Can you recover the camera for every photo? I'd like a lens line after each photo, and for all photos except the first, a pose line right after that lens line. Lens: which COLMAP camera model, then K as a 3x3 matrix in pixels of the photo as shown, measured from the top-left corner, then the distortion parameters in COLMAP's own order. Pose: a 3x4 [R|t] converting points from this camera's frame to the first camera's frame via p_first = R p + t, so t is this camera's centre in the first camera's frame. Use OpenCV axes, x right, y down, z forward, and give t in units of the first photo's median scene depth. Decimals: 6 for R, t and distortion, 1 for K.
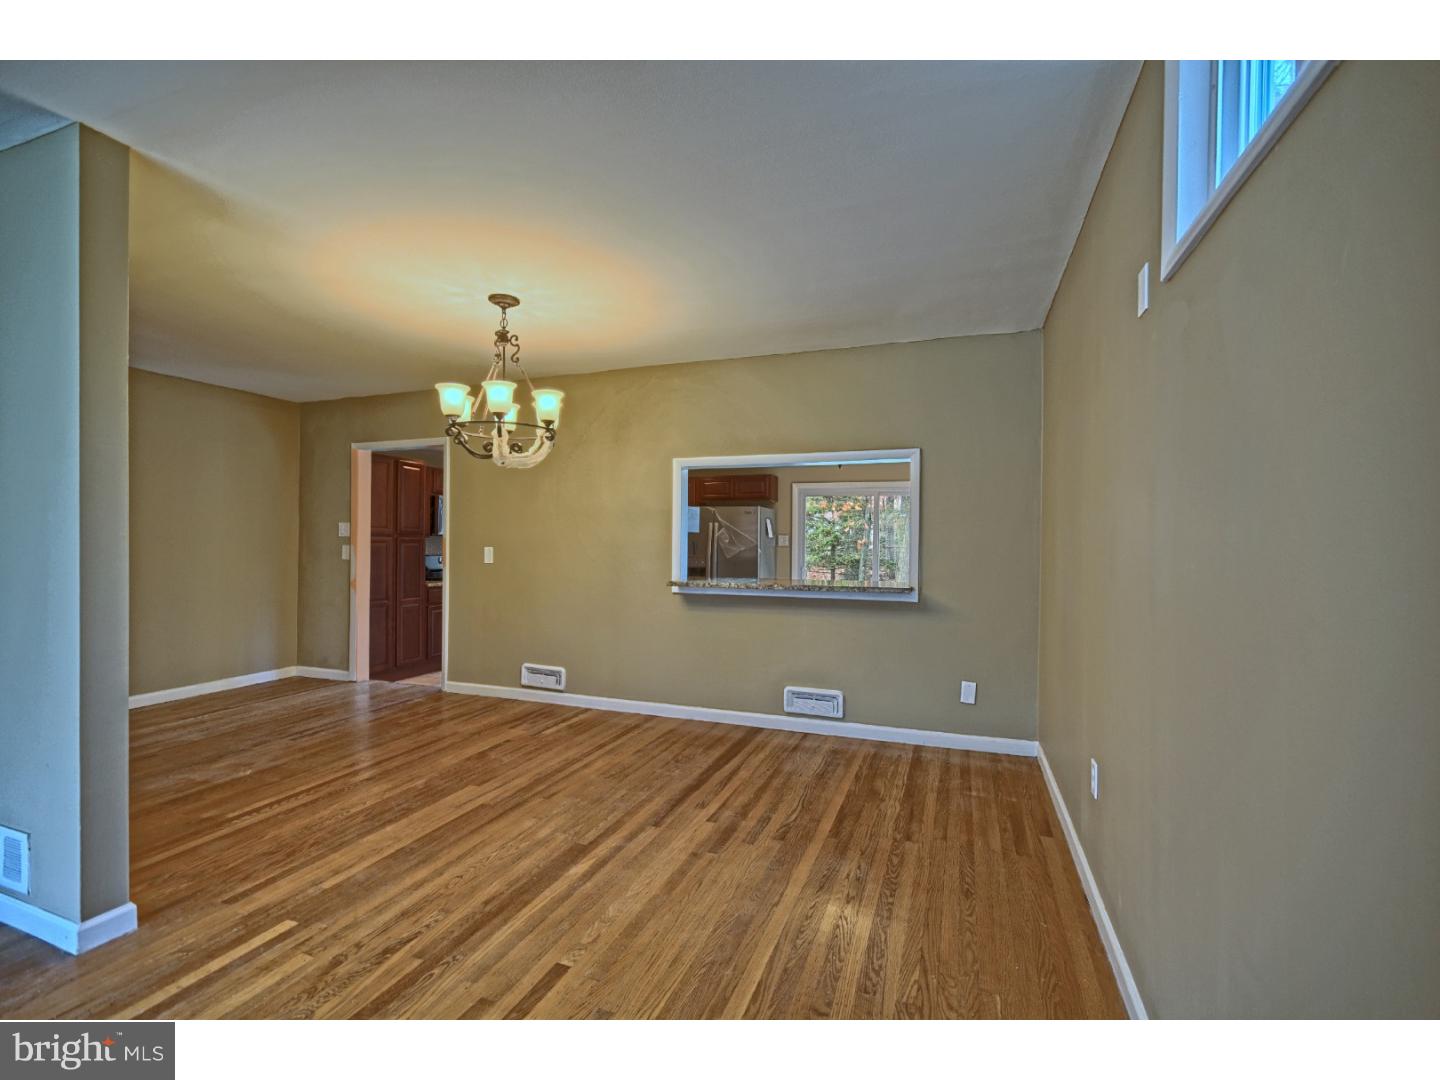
lens RADIAL K [[631.7, 0, 727.3], [0, 631.7, 543.7], [0, 0, 1]] dist [-0.000158, 0.000212]
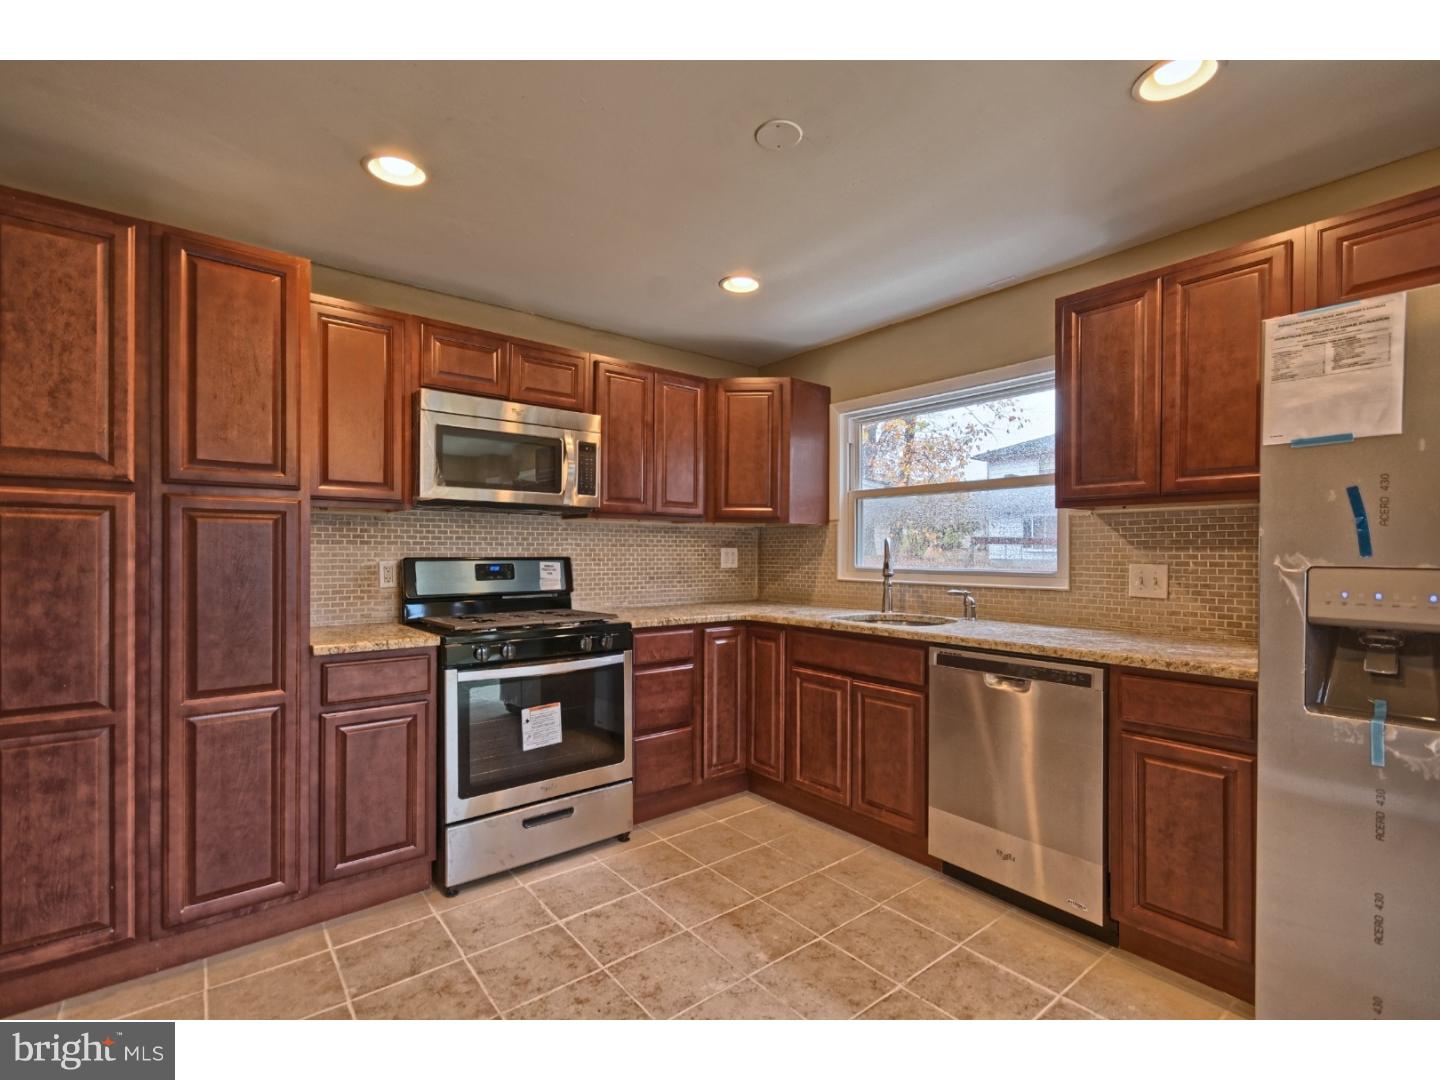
lens RADIAL K [[655.0, 0, 728.2], [0, 655.0, 555.6], [0, 0, 1]] dist [-0.000401, 0.000062]
pose [[0.860364, 0.000610, -0.509679, -0.249720], [-0.001273, 0.999999, -0.000951, 0.033828], [0.509678, 0.001467, 0.860364, 1.563044]]
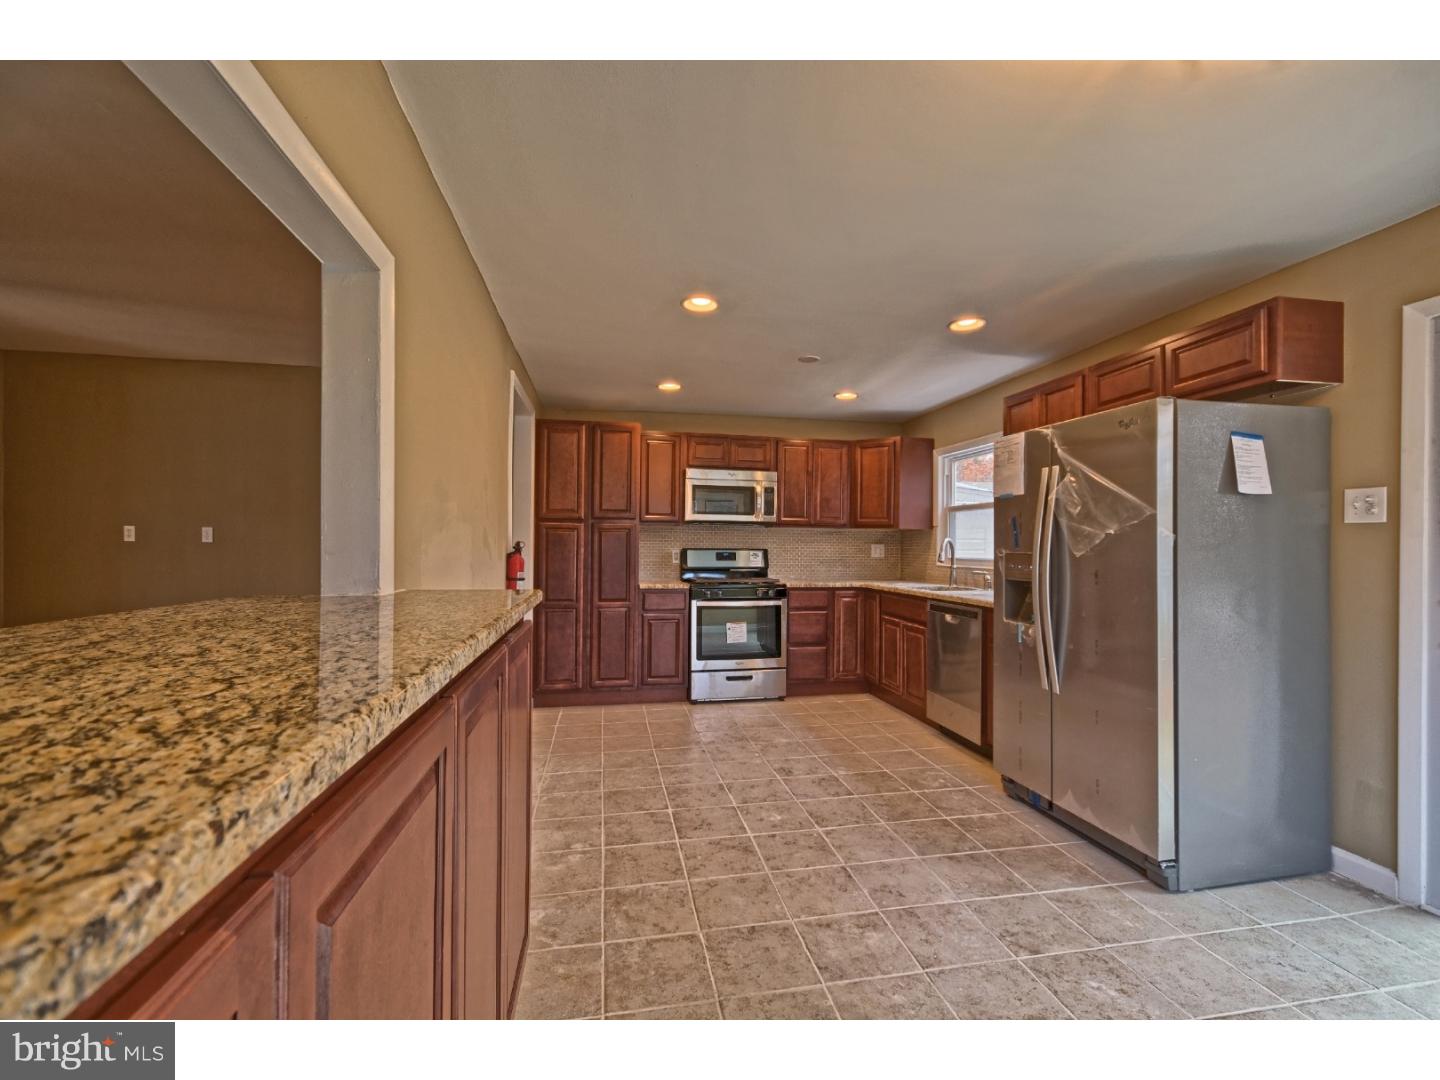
lens RADIAL K [[631.7, 0, 727.3], [0, 631.7, 543.7], [0, 0, 1]] dist [-0.000158, 0.000212]
pose [[0.519280, -0.004084, -0.854594, 0.419930], [-0.010166, 0.999888, -0.010955, 0.040674], [0.854544, 0.014376, 0.519181, 1.322168]]
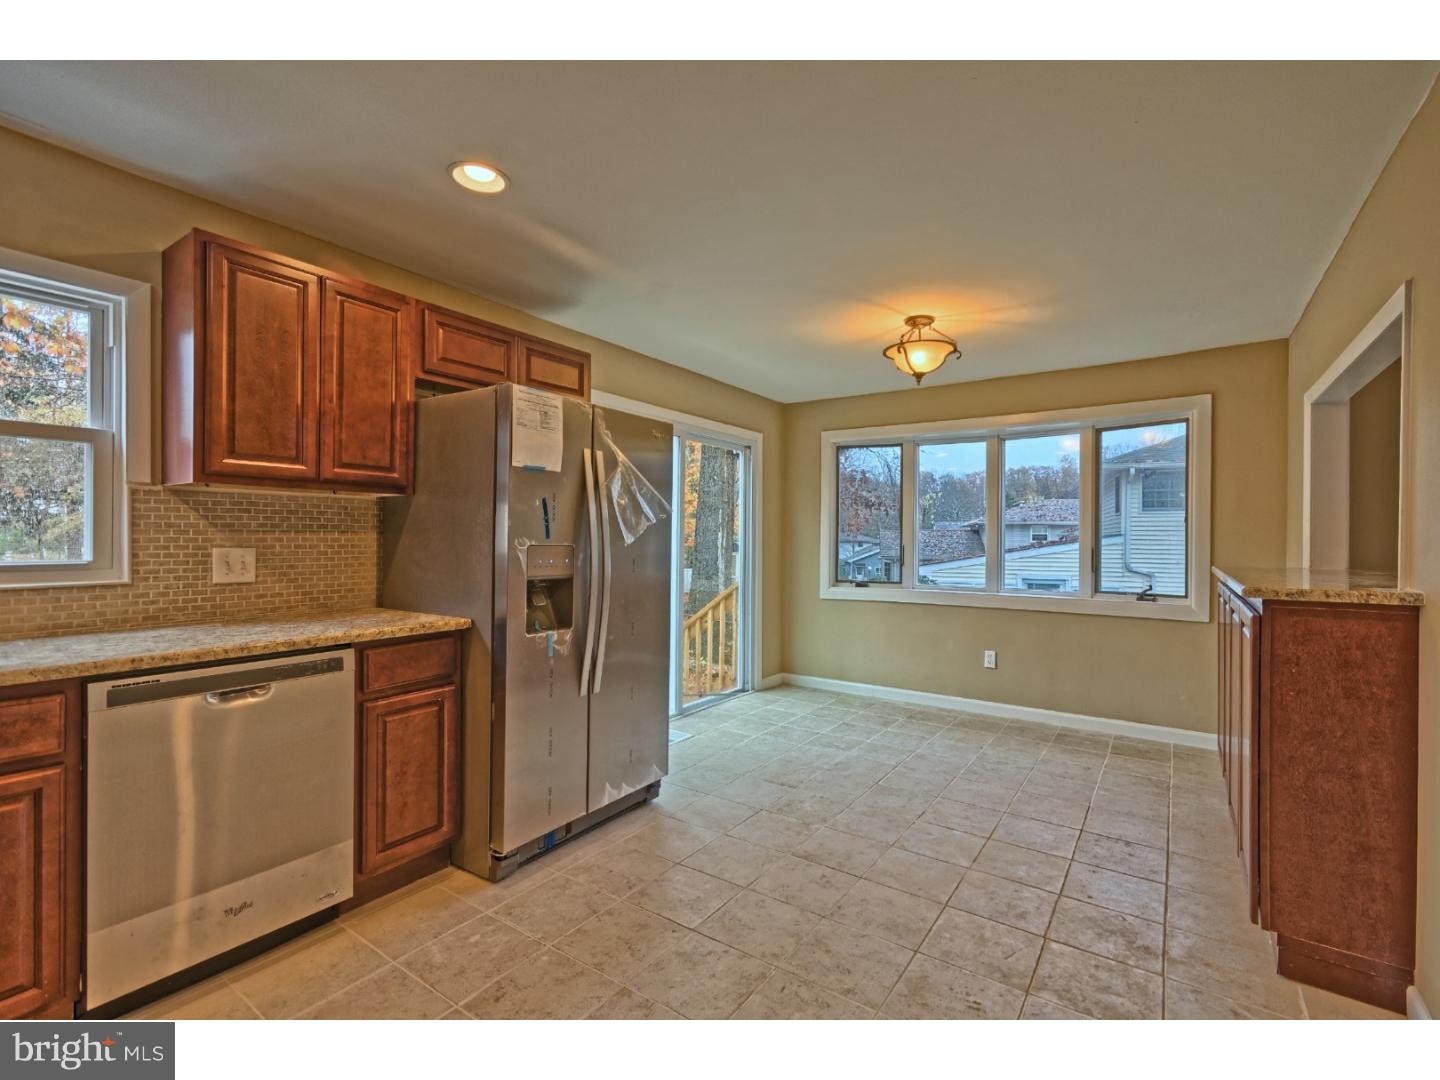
lens RADIAL K [[647.7, 0, 726.2], [0, 647.7, 541.4], [0, 0, 1]] dist [0.001865, 0.000266]
pose [[0.251782, -0.009544, 0.967737, -0.749377], [0.002195, 0.999954, 0.009291, 0.030149], [-0.967782, -0.000215, 0.251791, 1.750210]]
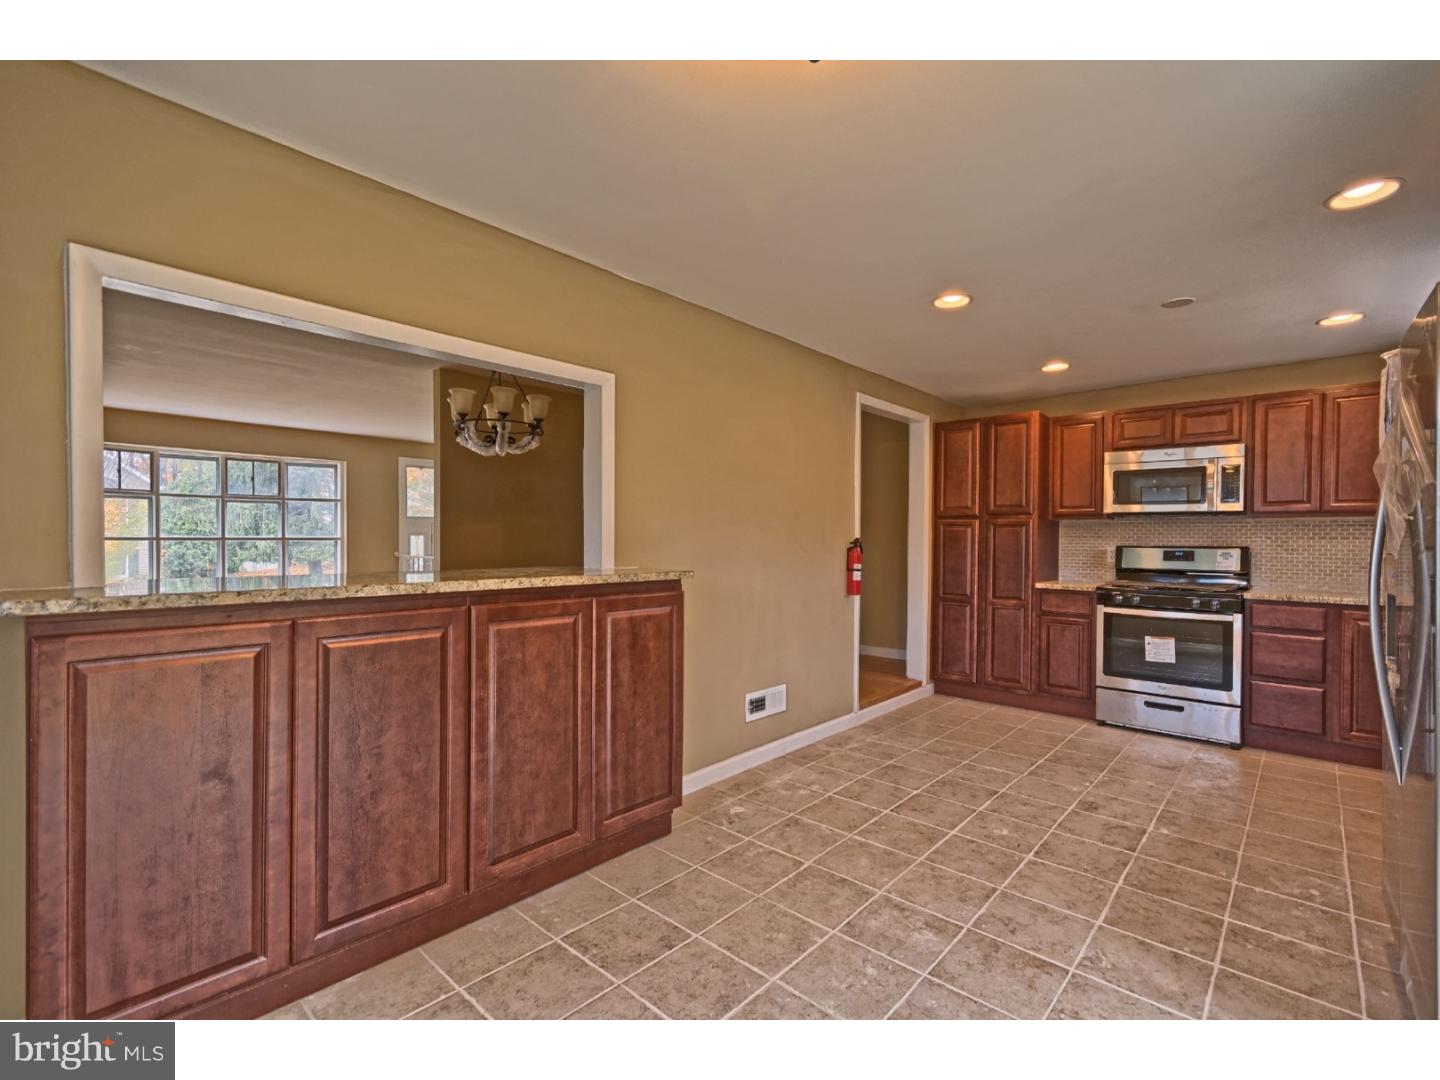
lens RADIAL K [[647.7, 0, 726.2], [0, 647.7, 541.4], [0, 0, 1]] dist [0.001865, 0.000266]
pose [[-0.372771, -0.003562, -0.927916, 0.611272], [-0.015073, 0.999884, 0.002218, 0.036995], [0.927801, 0.014813, -0.372782, 1.796347]]
